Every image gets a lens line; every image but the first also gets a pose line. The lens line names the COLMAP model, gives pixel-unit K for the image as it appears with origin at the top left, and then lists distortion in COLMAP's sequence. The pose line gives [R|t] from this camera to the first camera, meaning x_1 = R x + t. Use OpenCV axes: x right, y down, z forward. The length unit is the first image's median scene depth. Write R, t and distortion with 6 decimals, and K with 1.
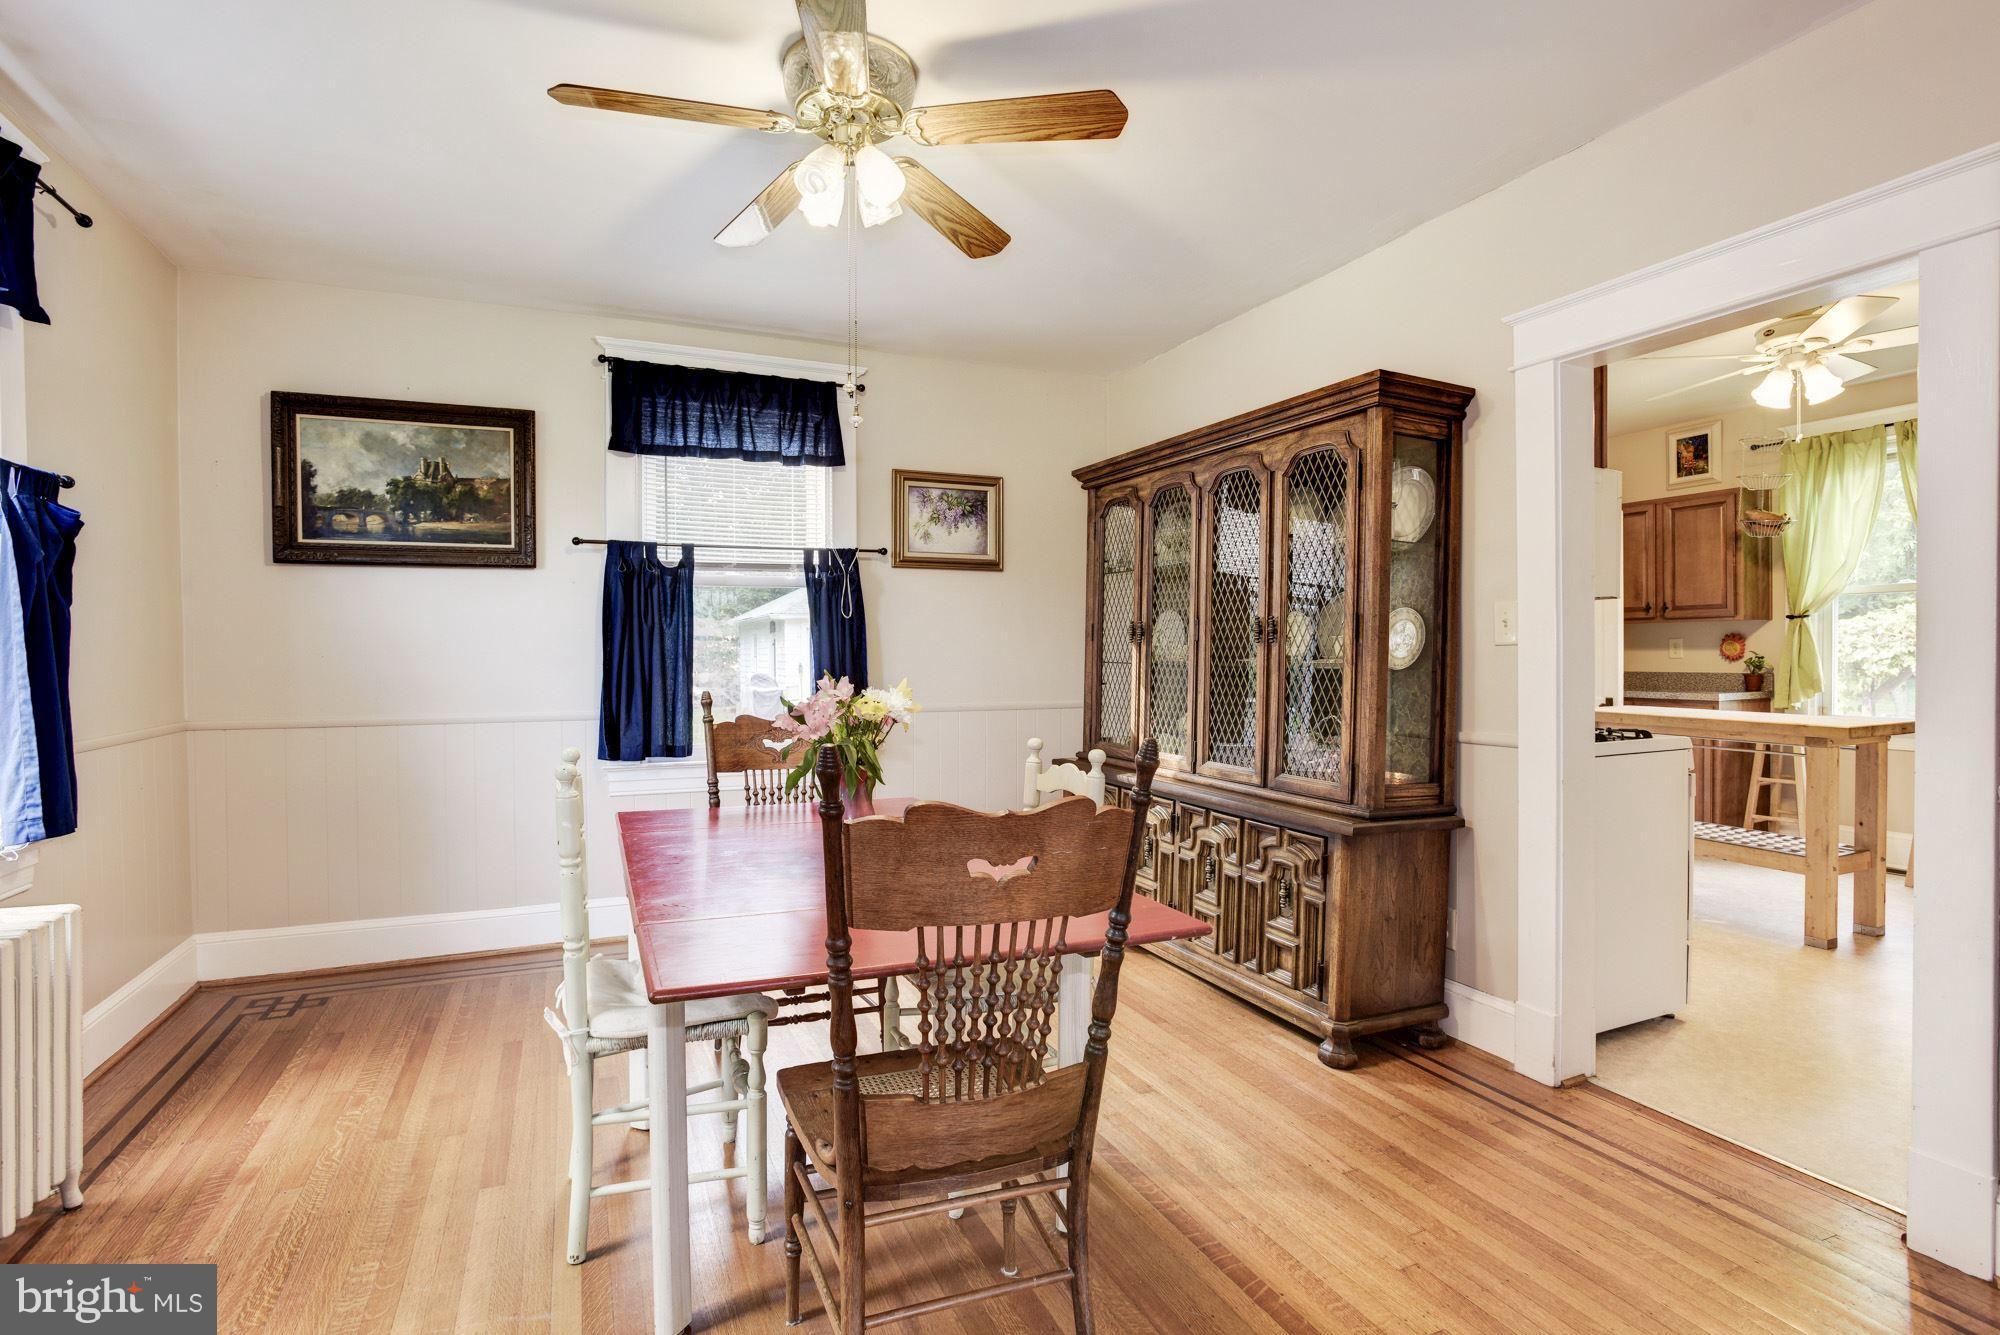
lens RADIAL K [[973.7, 0, 970.3], [0, 973.7, 672.6], [0, 0, 1]] dist [-0.050191, 0.018891]
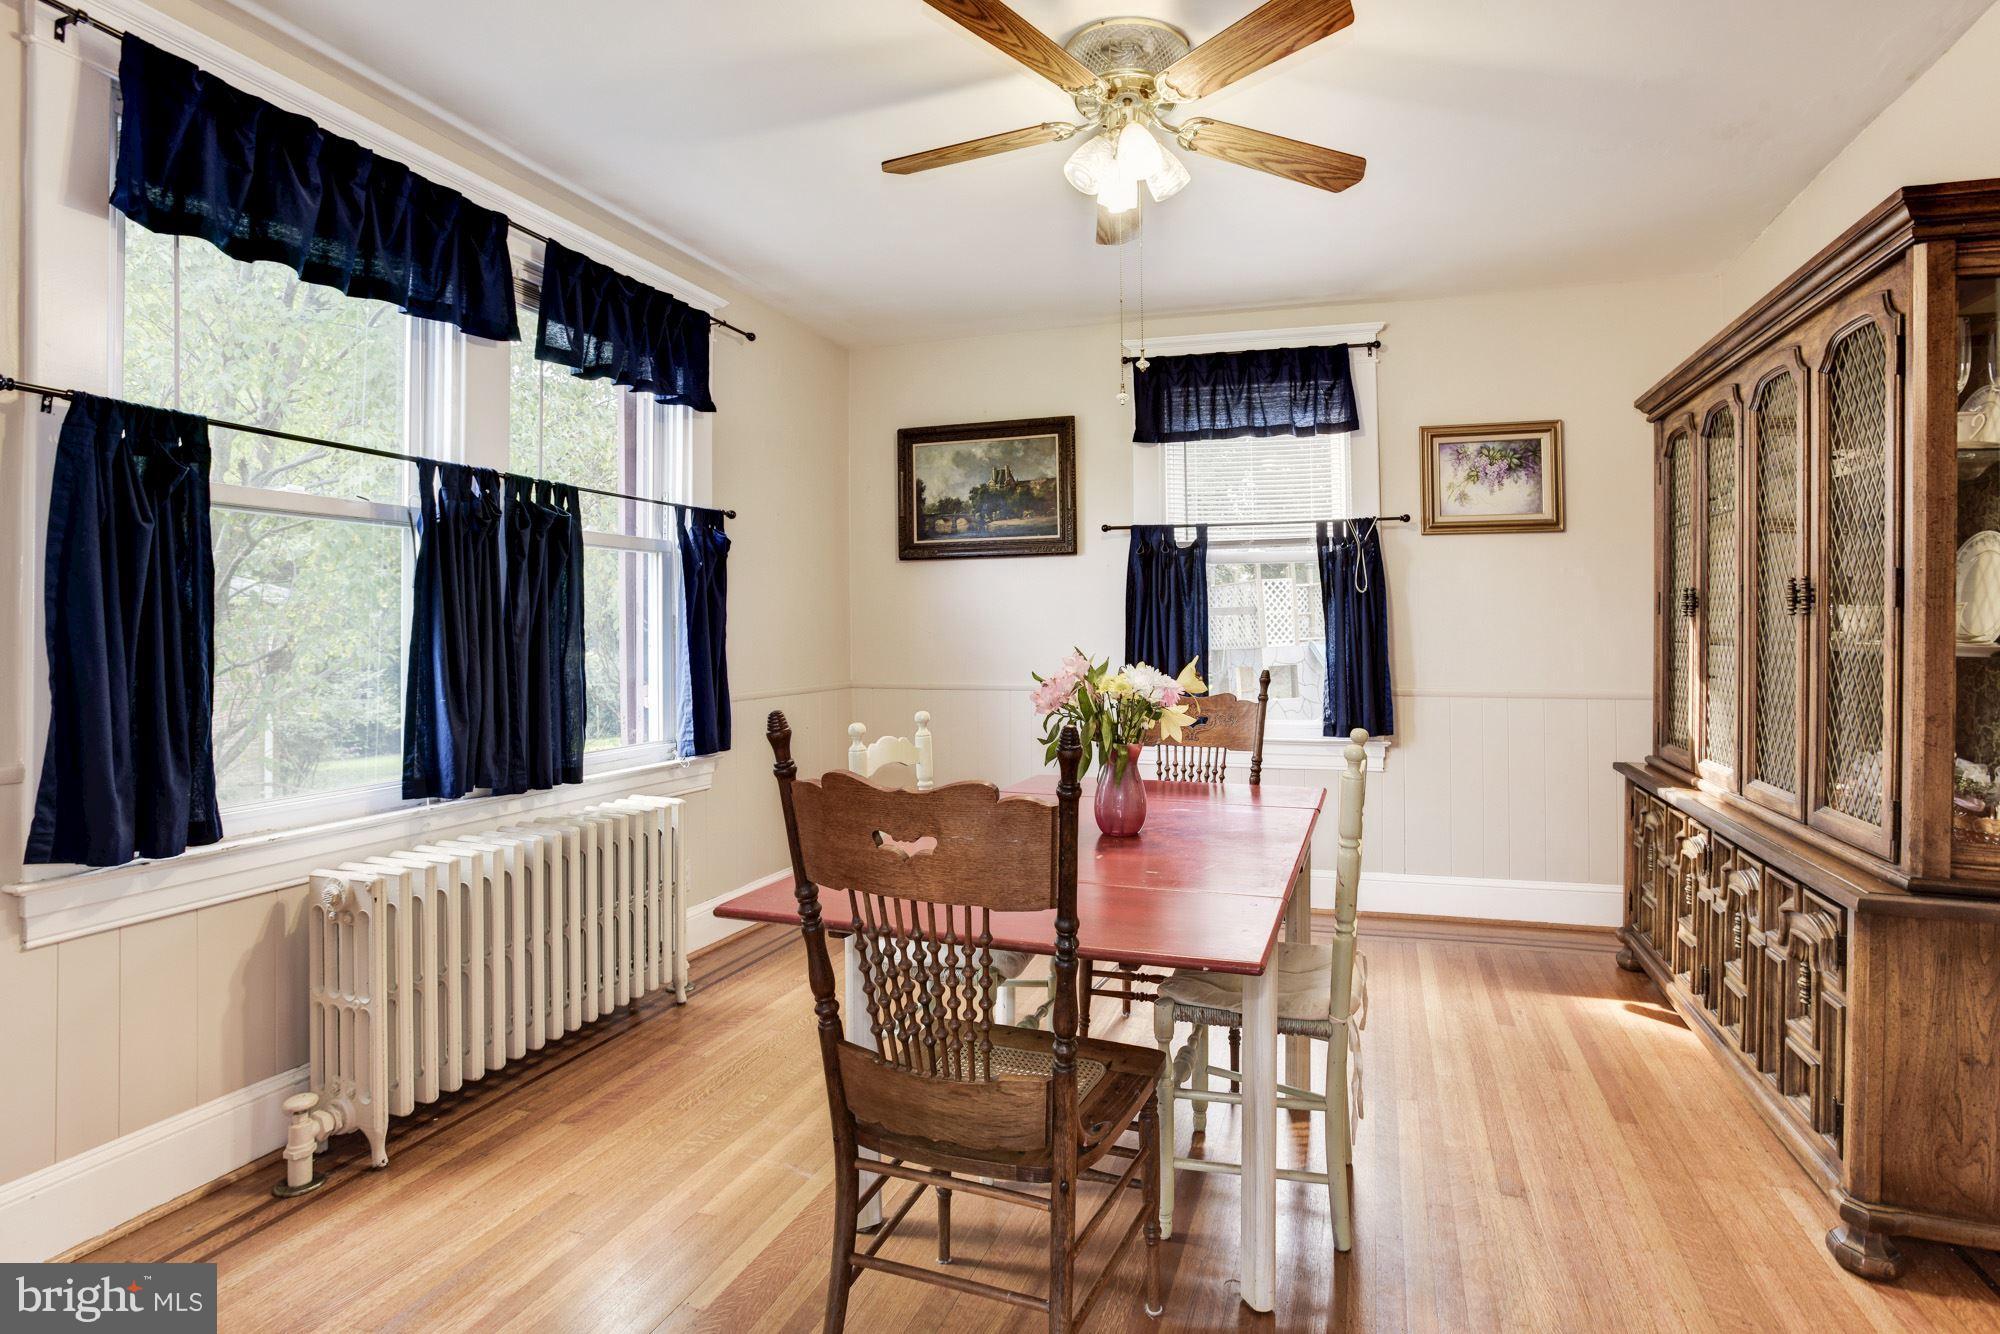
lens RADIAL K [[973.7, 0, 1025.7], [0, 973.7, 616.8], [0, 0, 1]] dist [-0.050191, 0.018891]
pose [[0.767384, -0.008406, -0.641133, 0.243061], [-0.013390, 0.999486, -0.029131, -0.001867], [0.641048, 0.030940, 0.766877, 0.095295]]
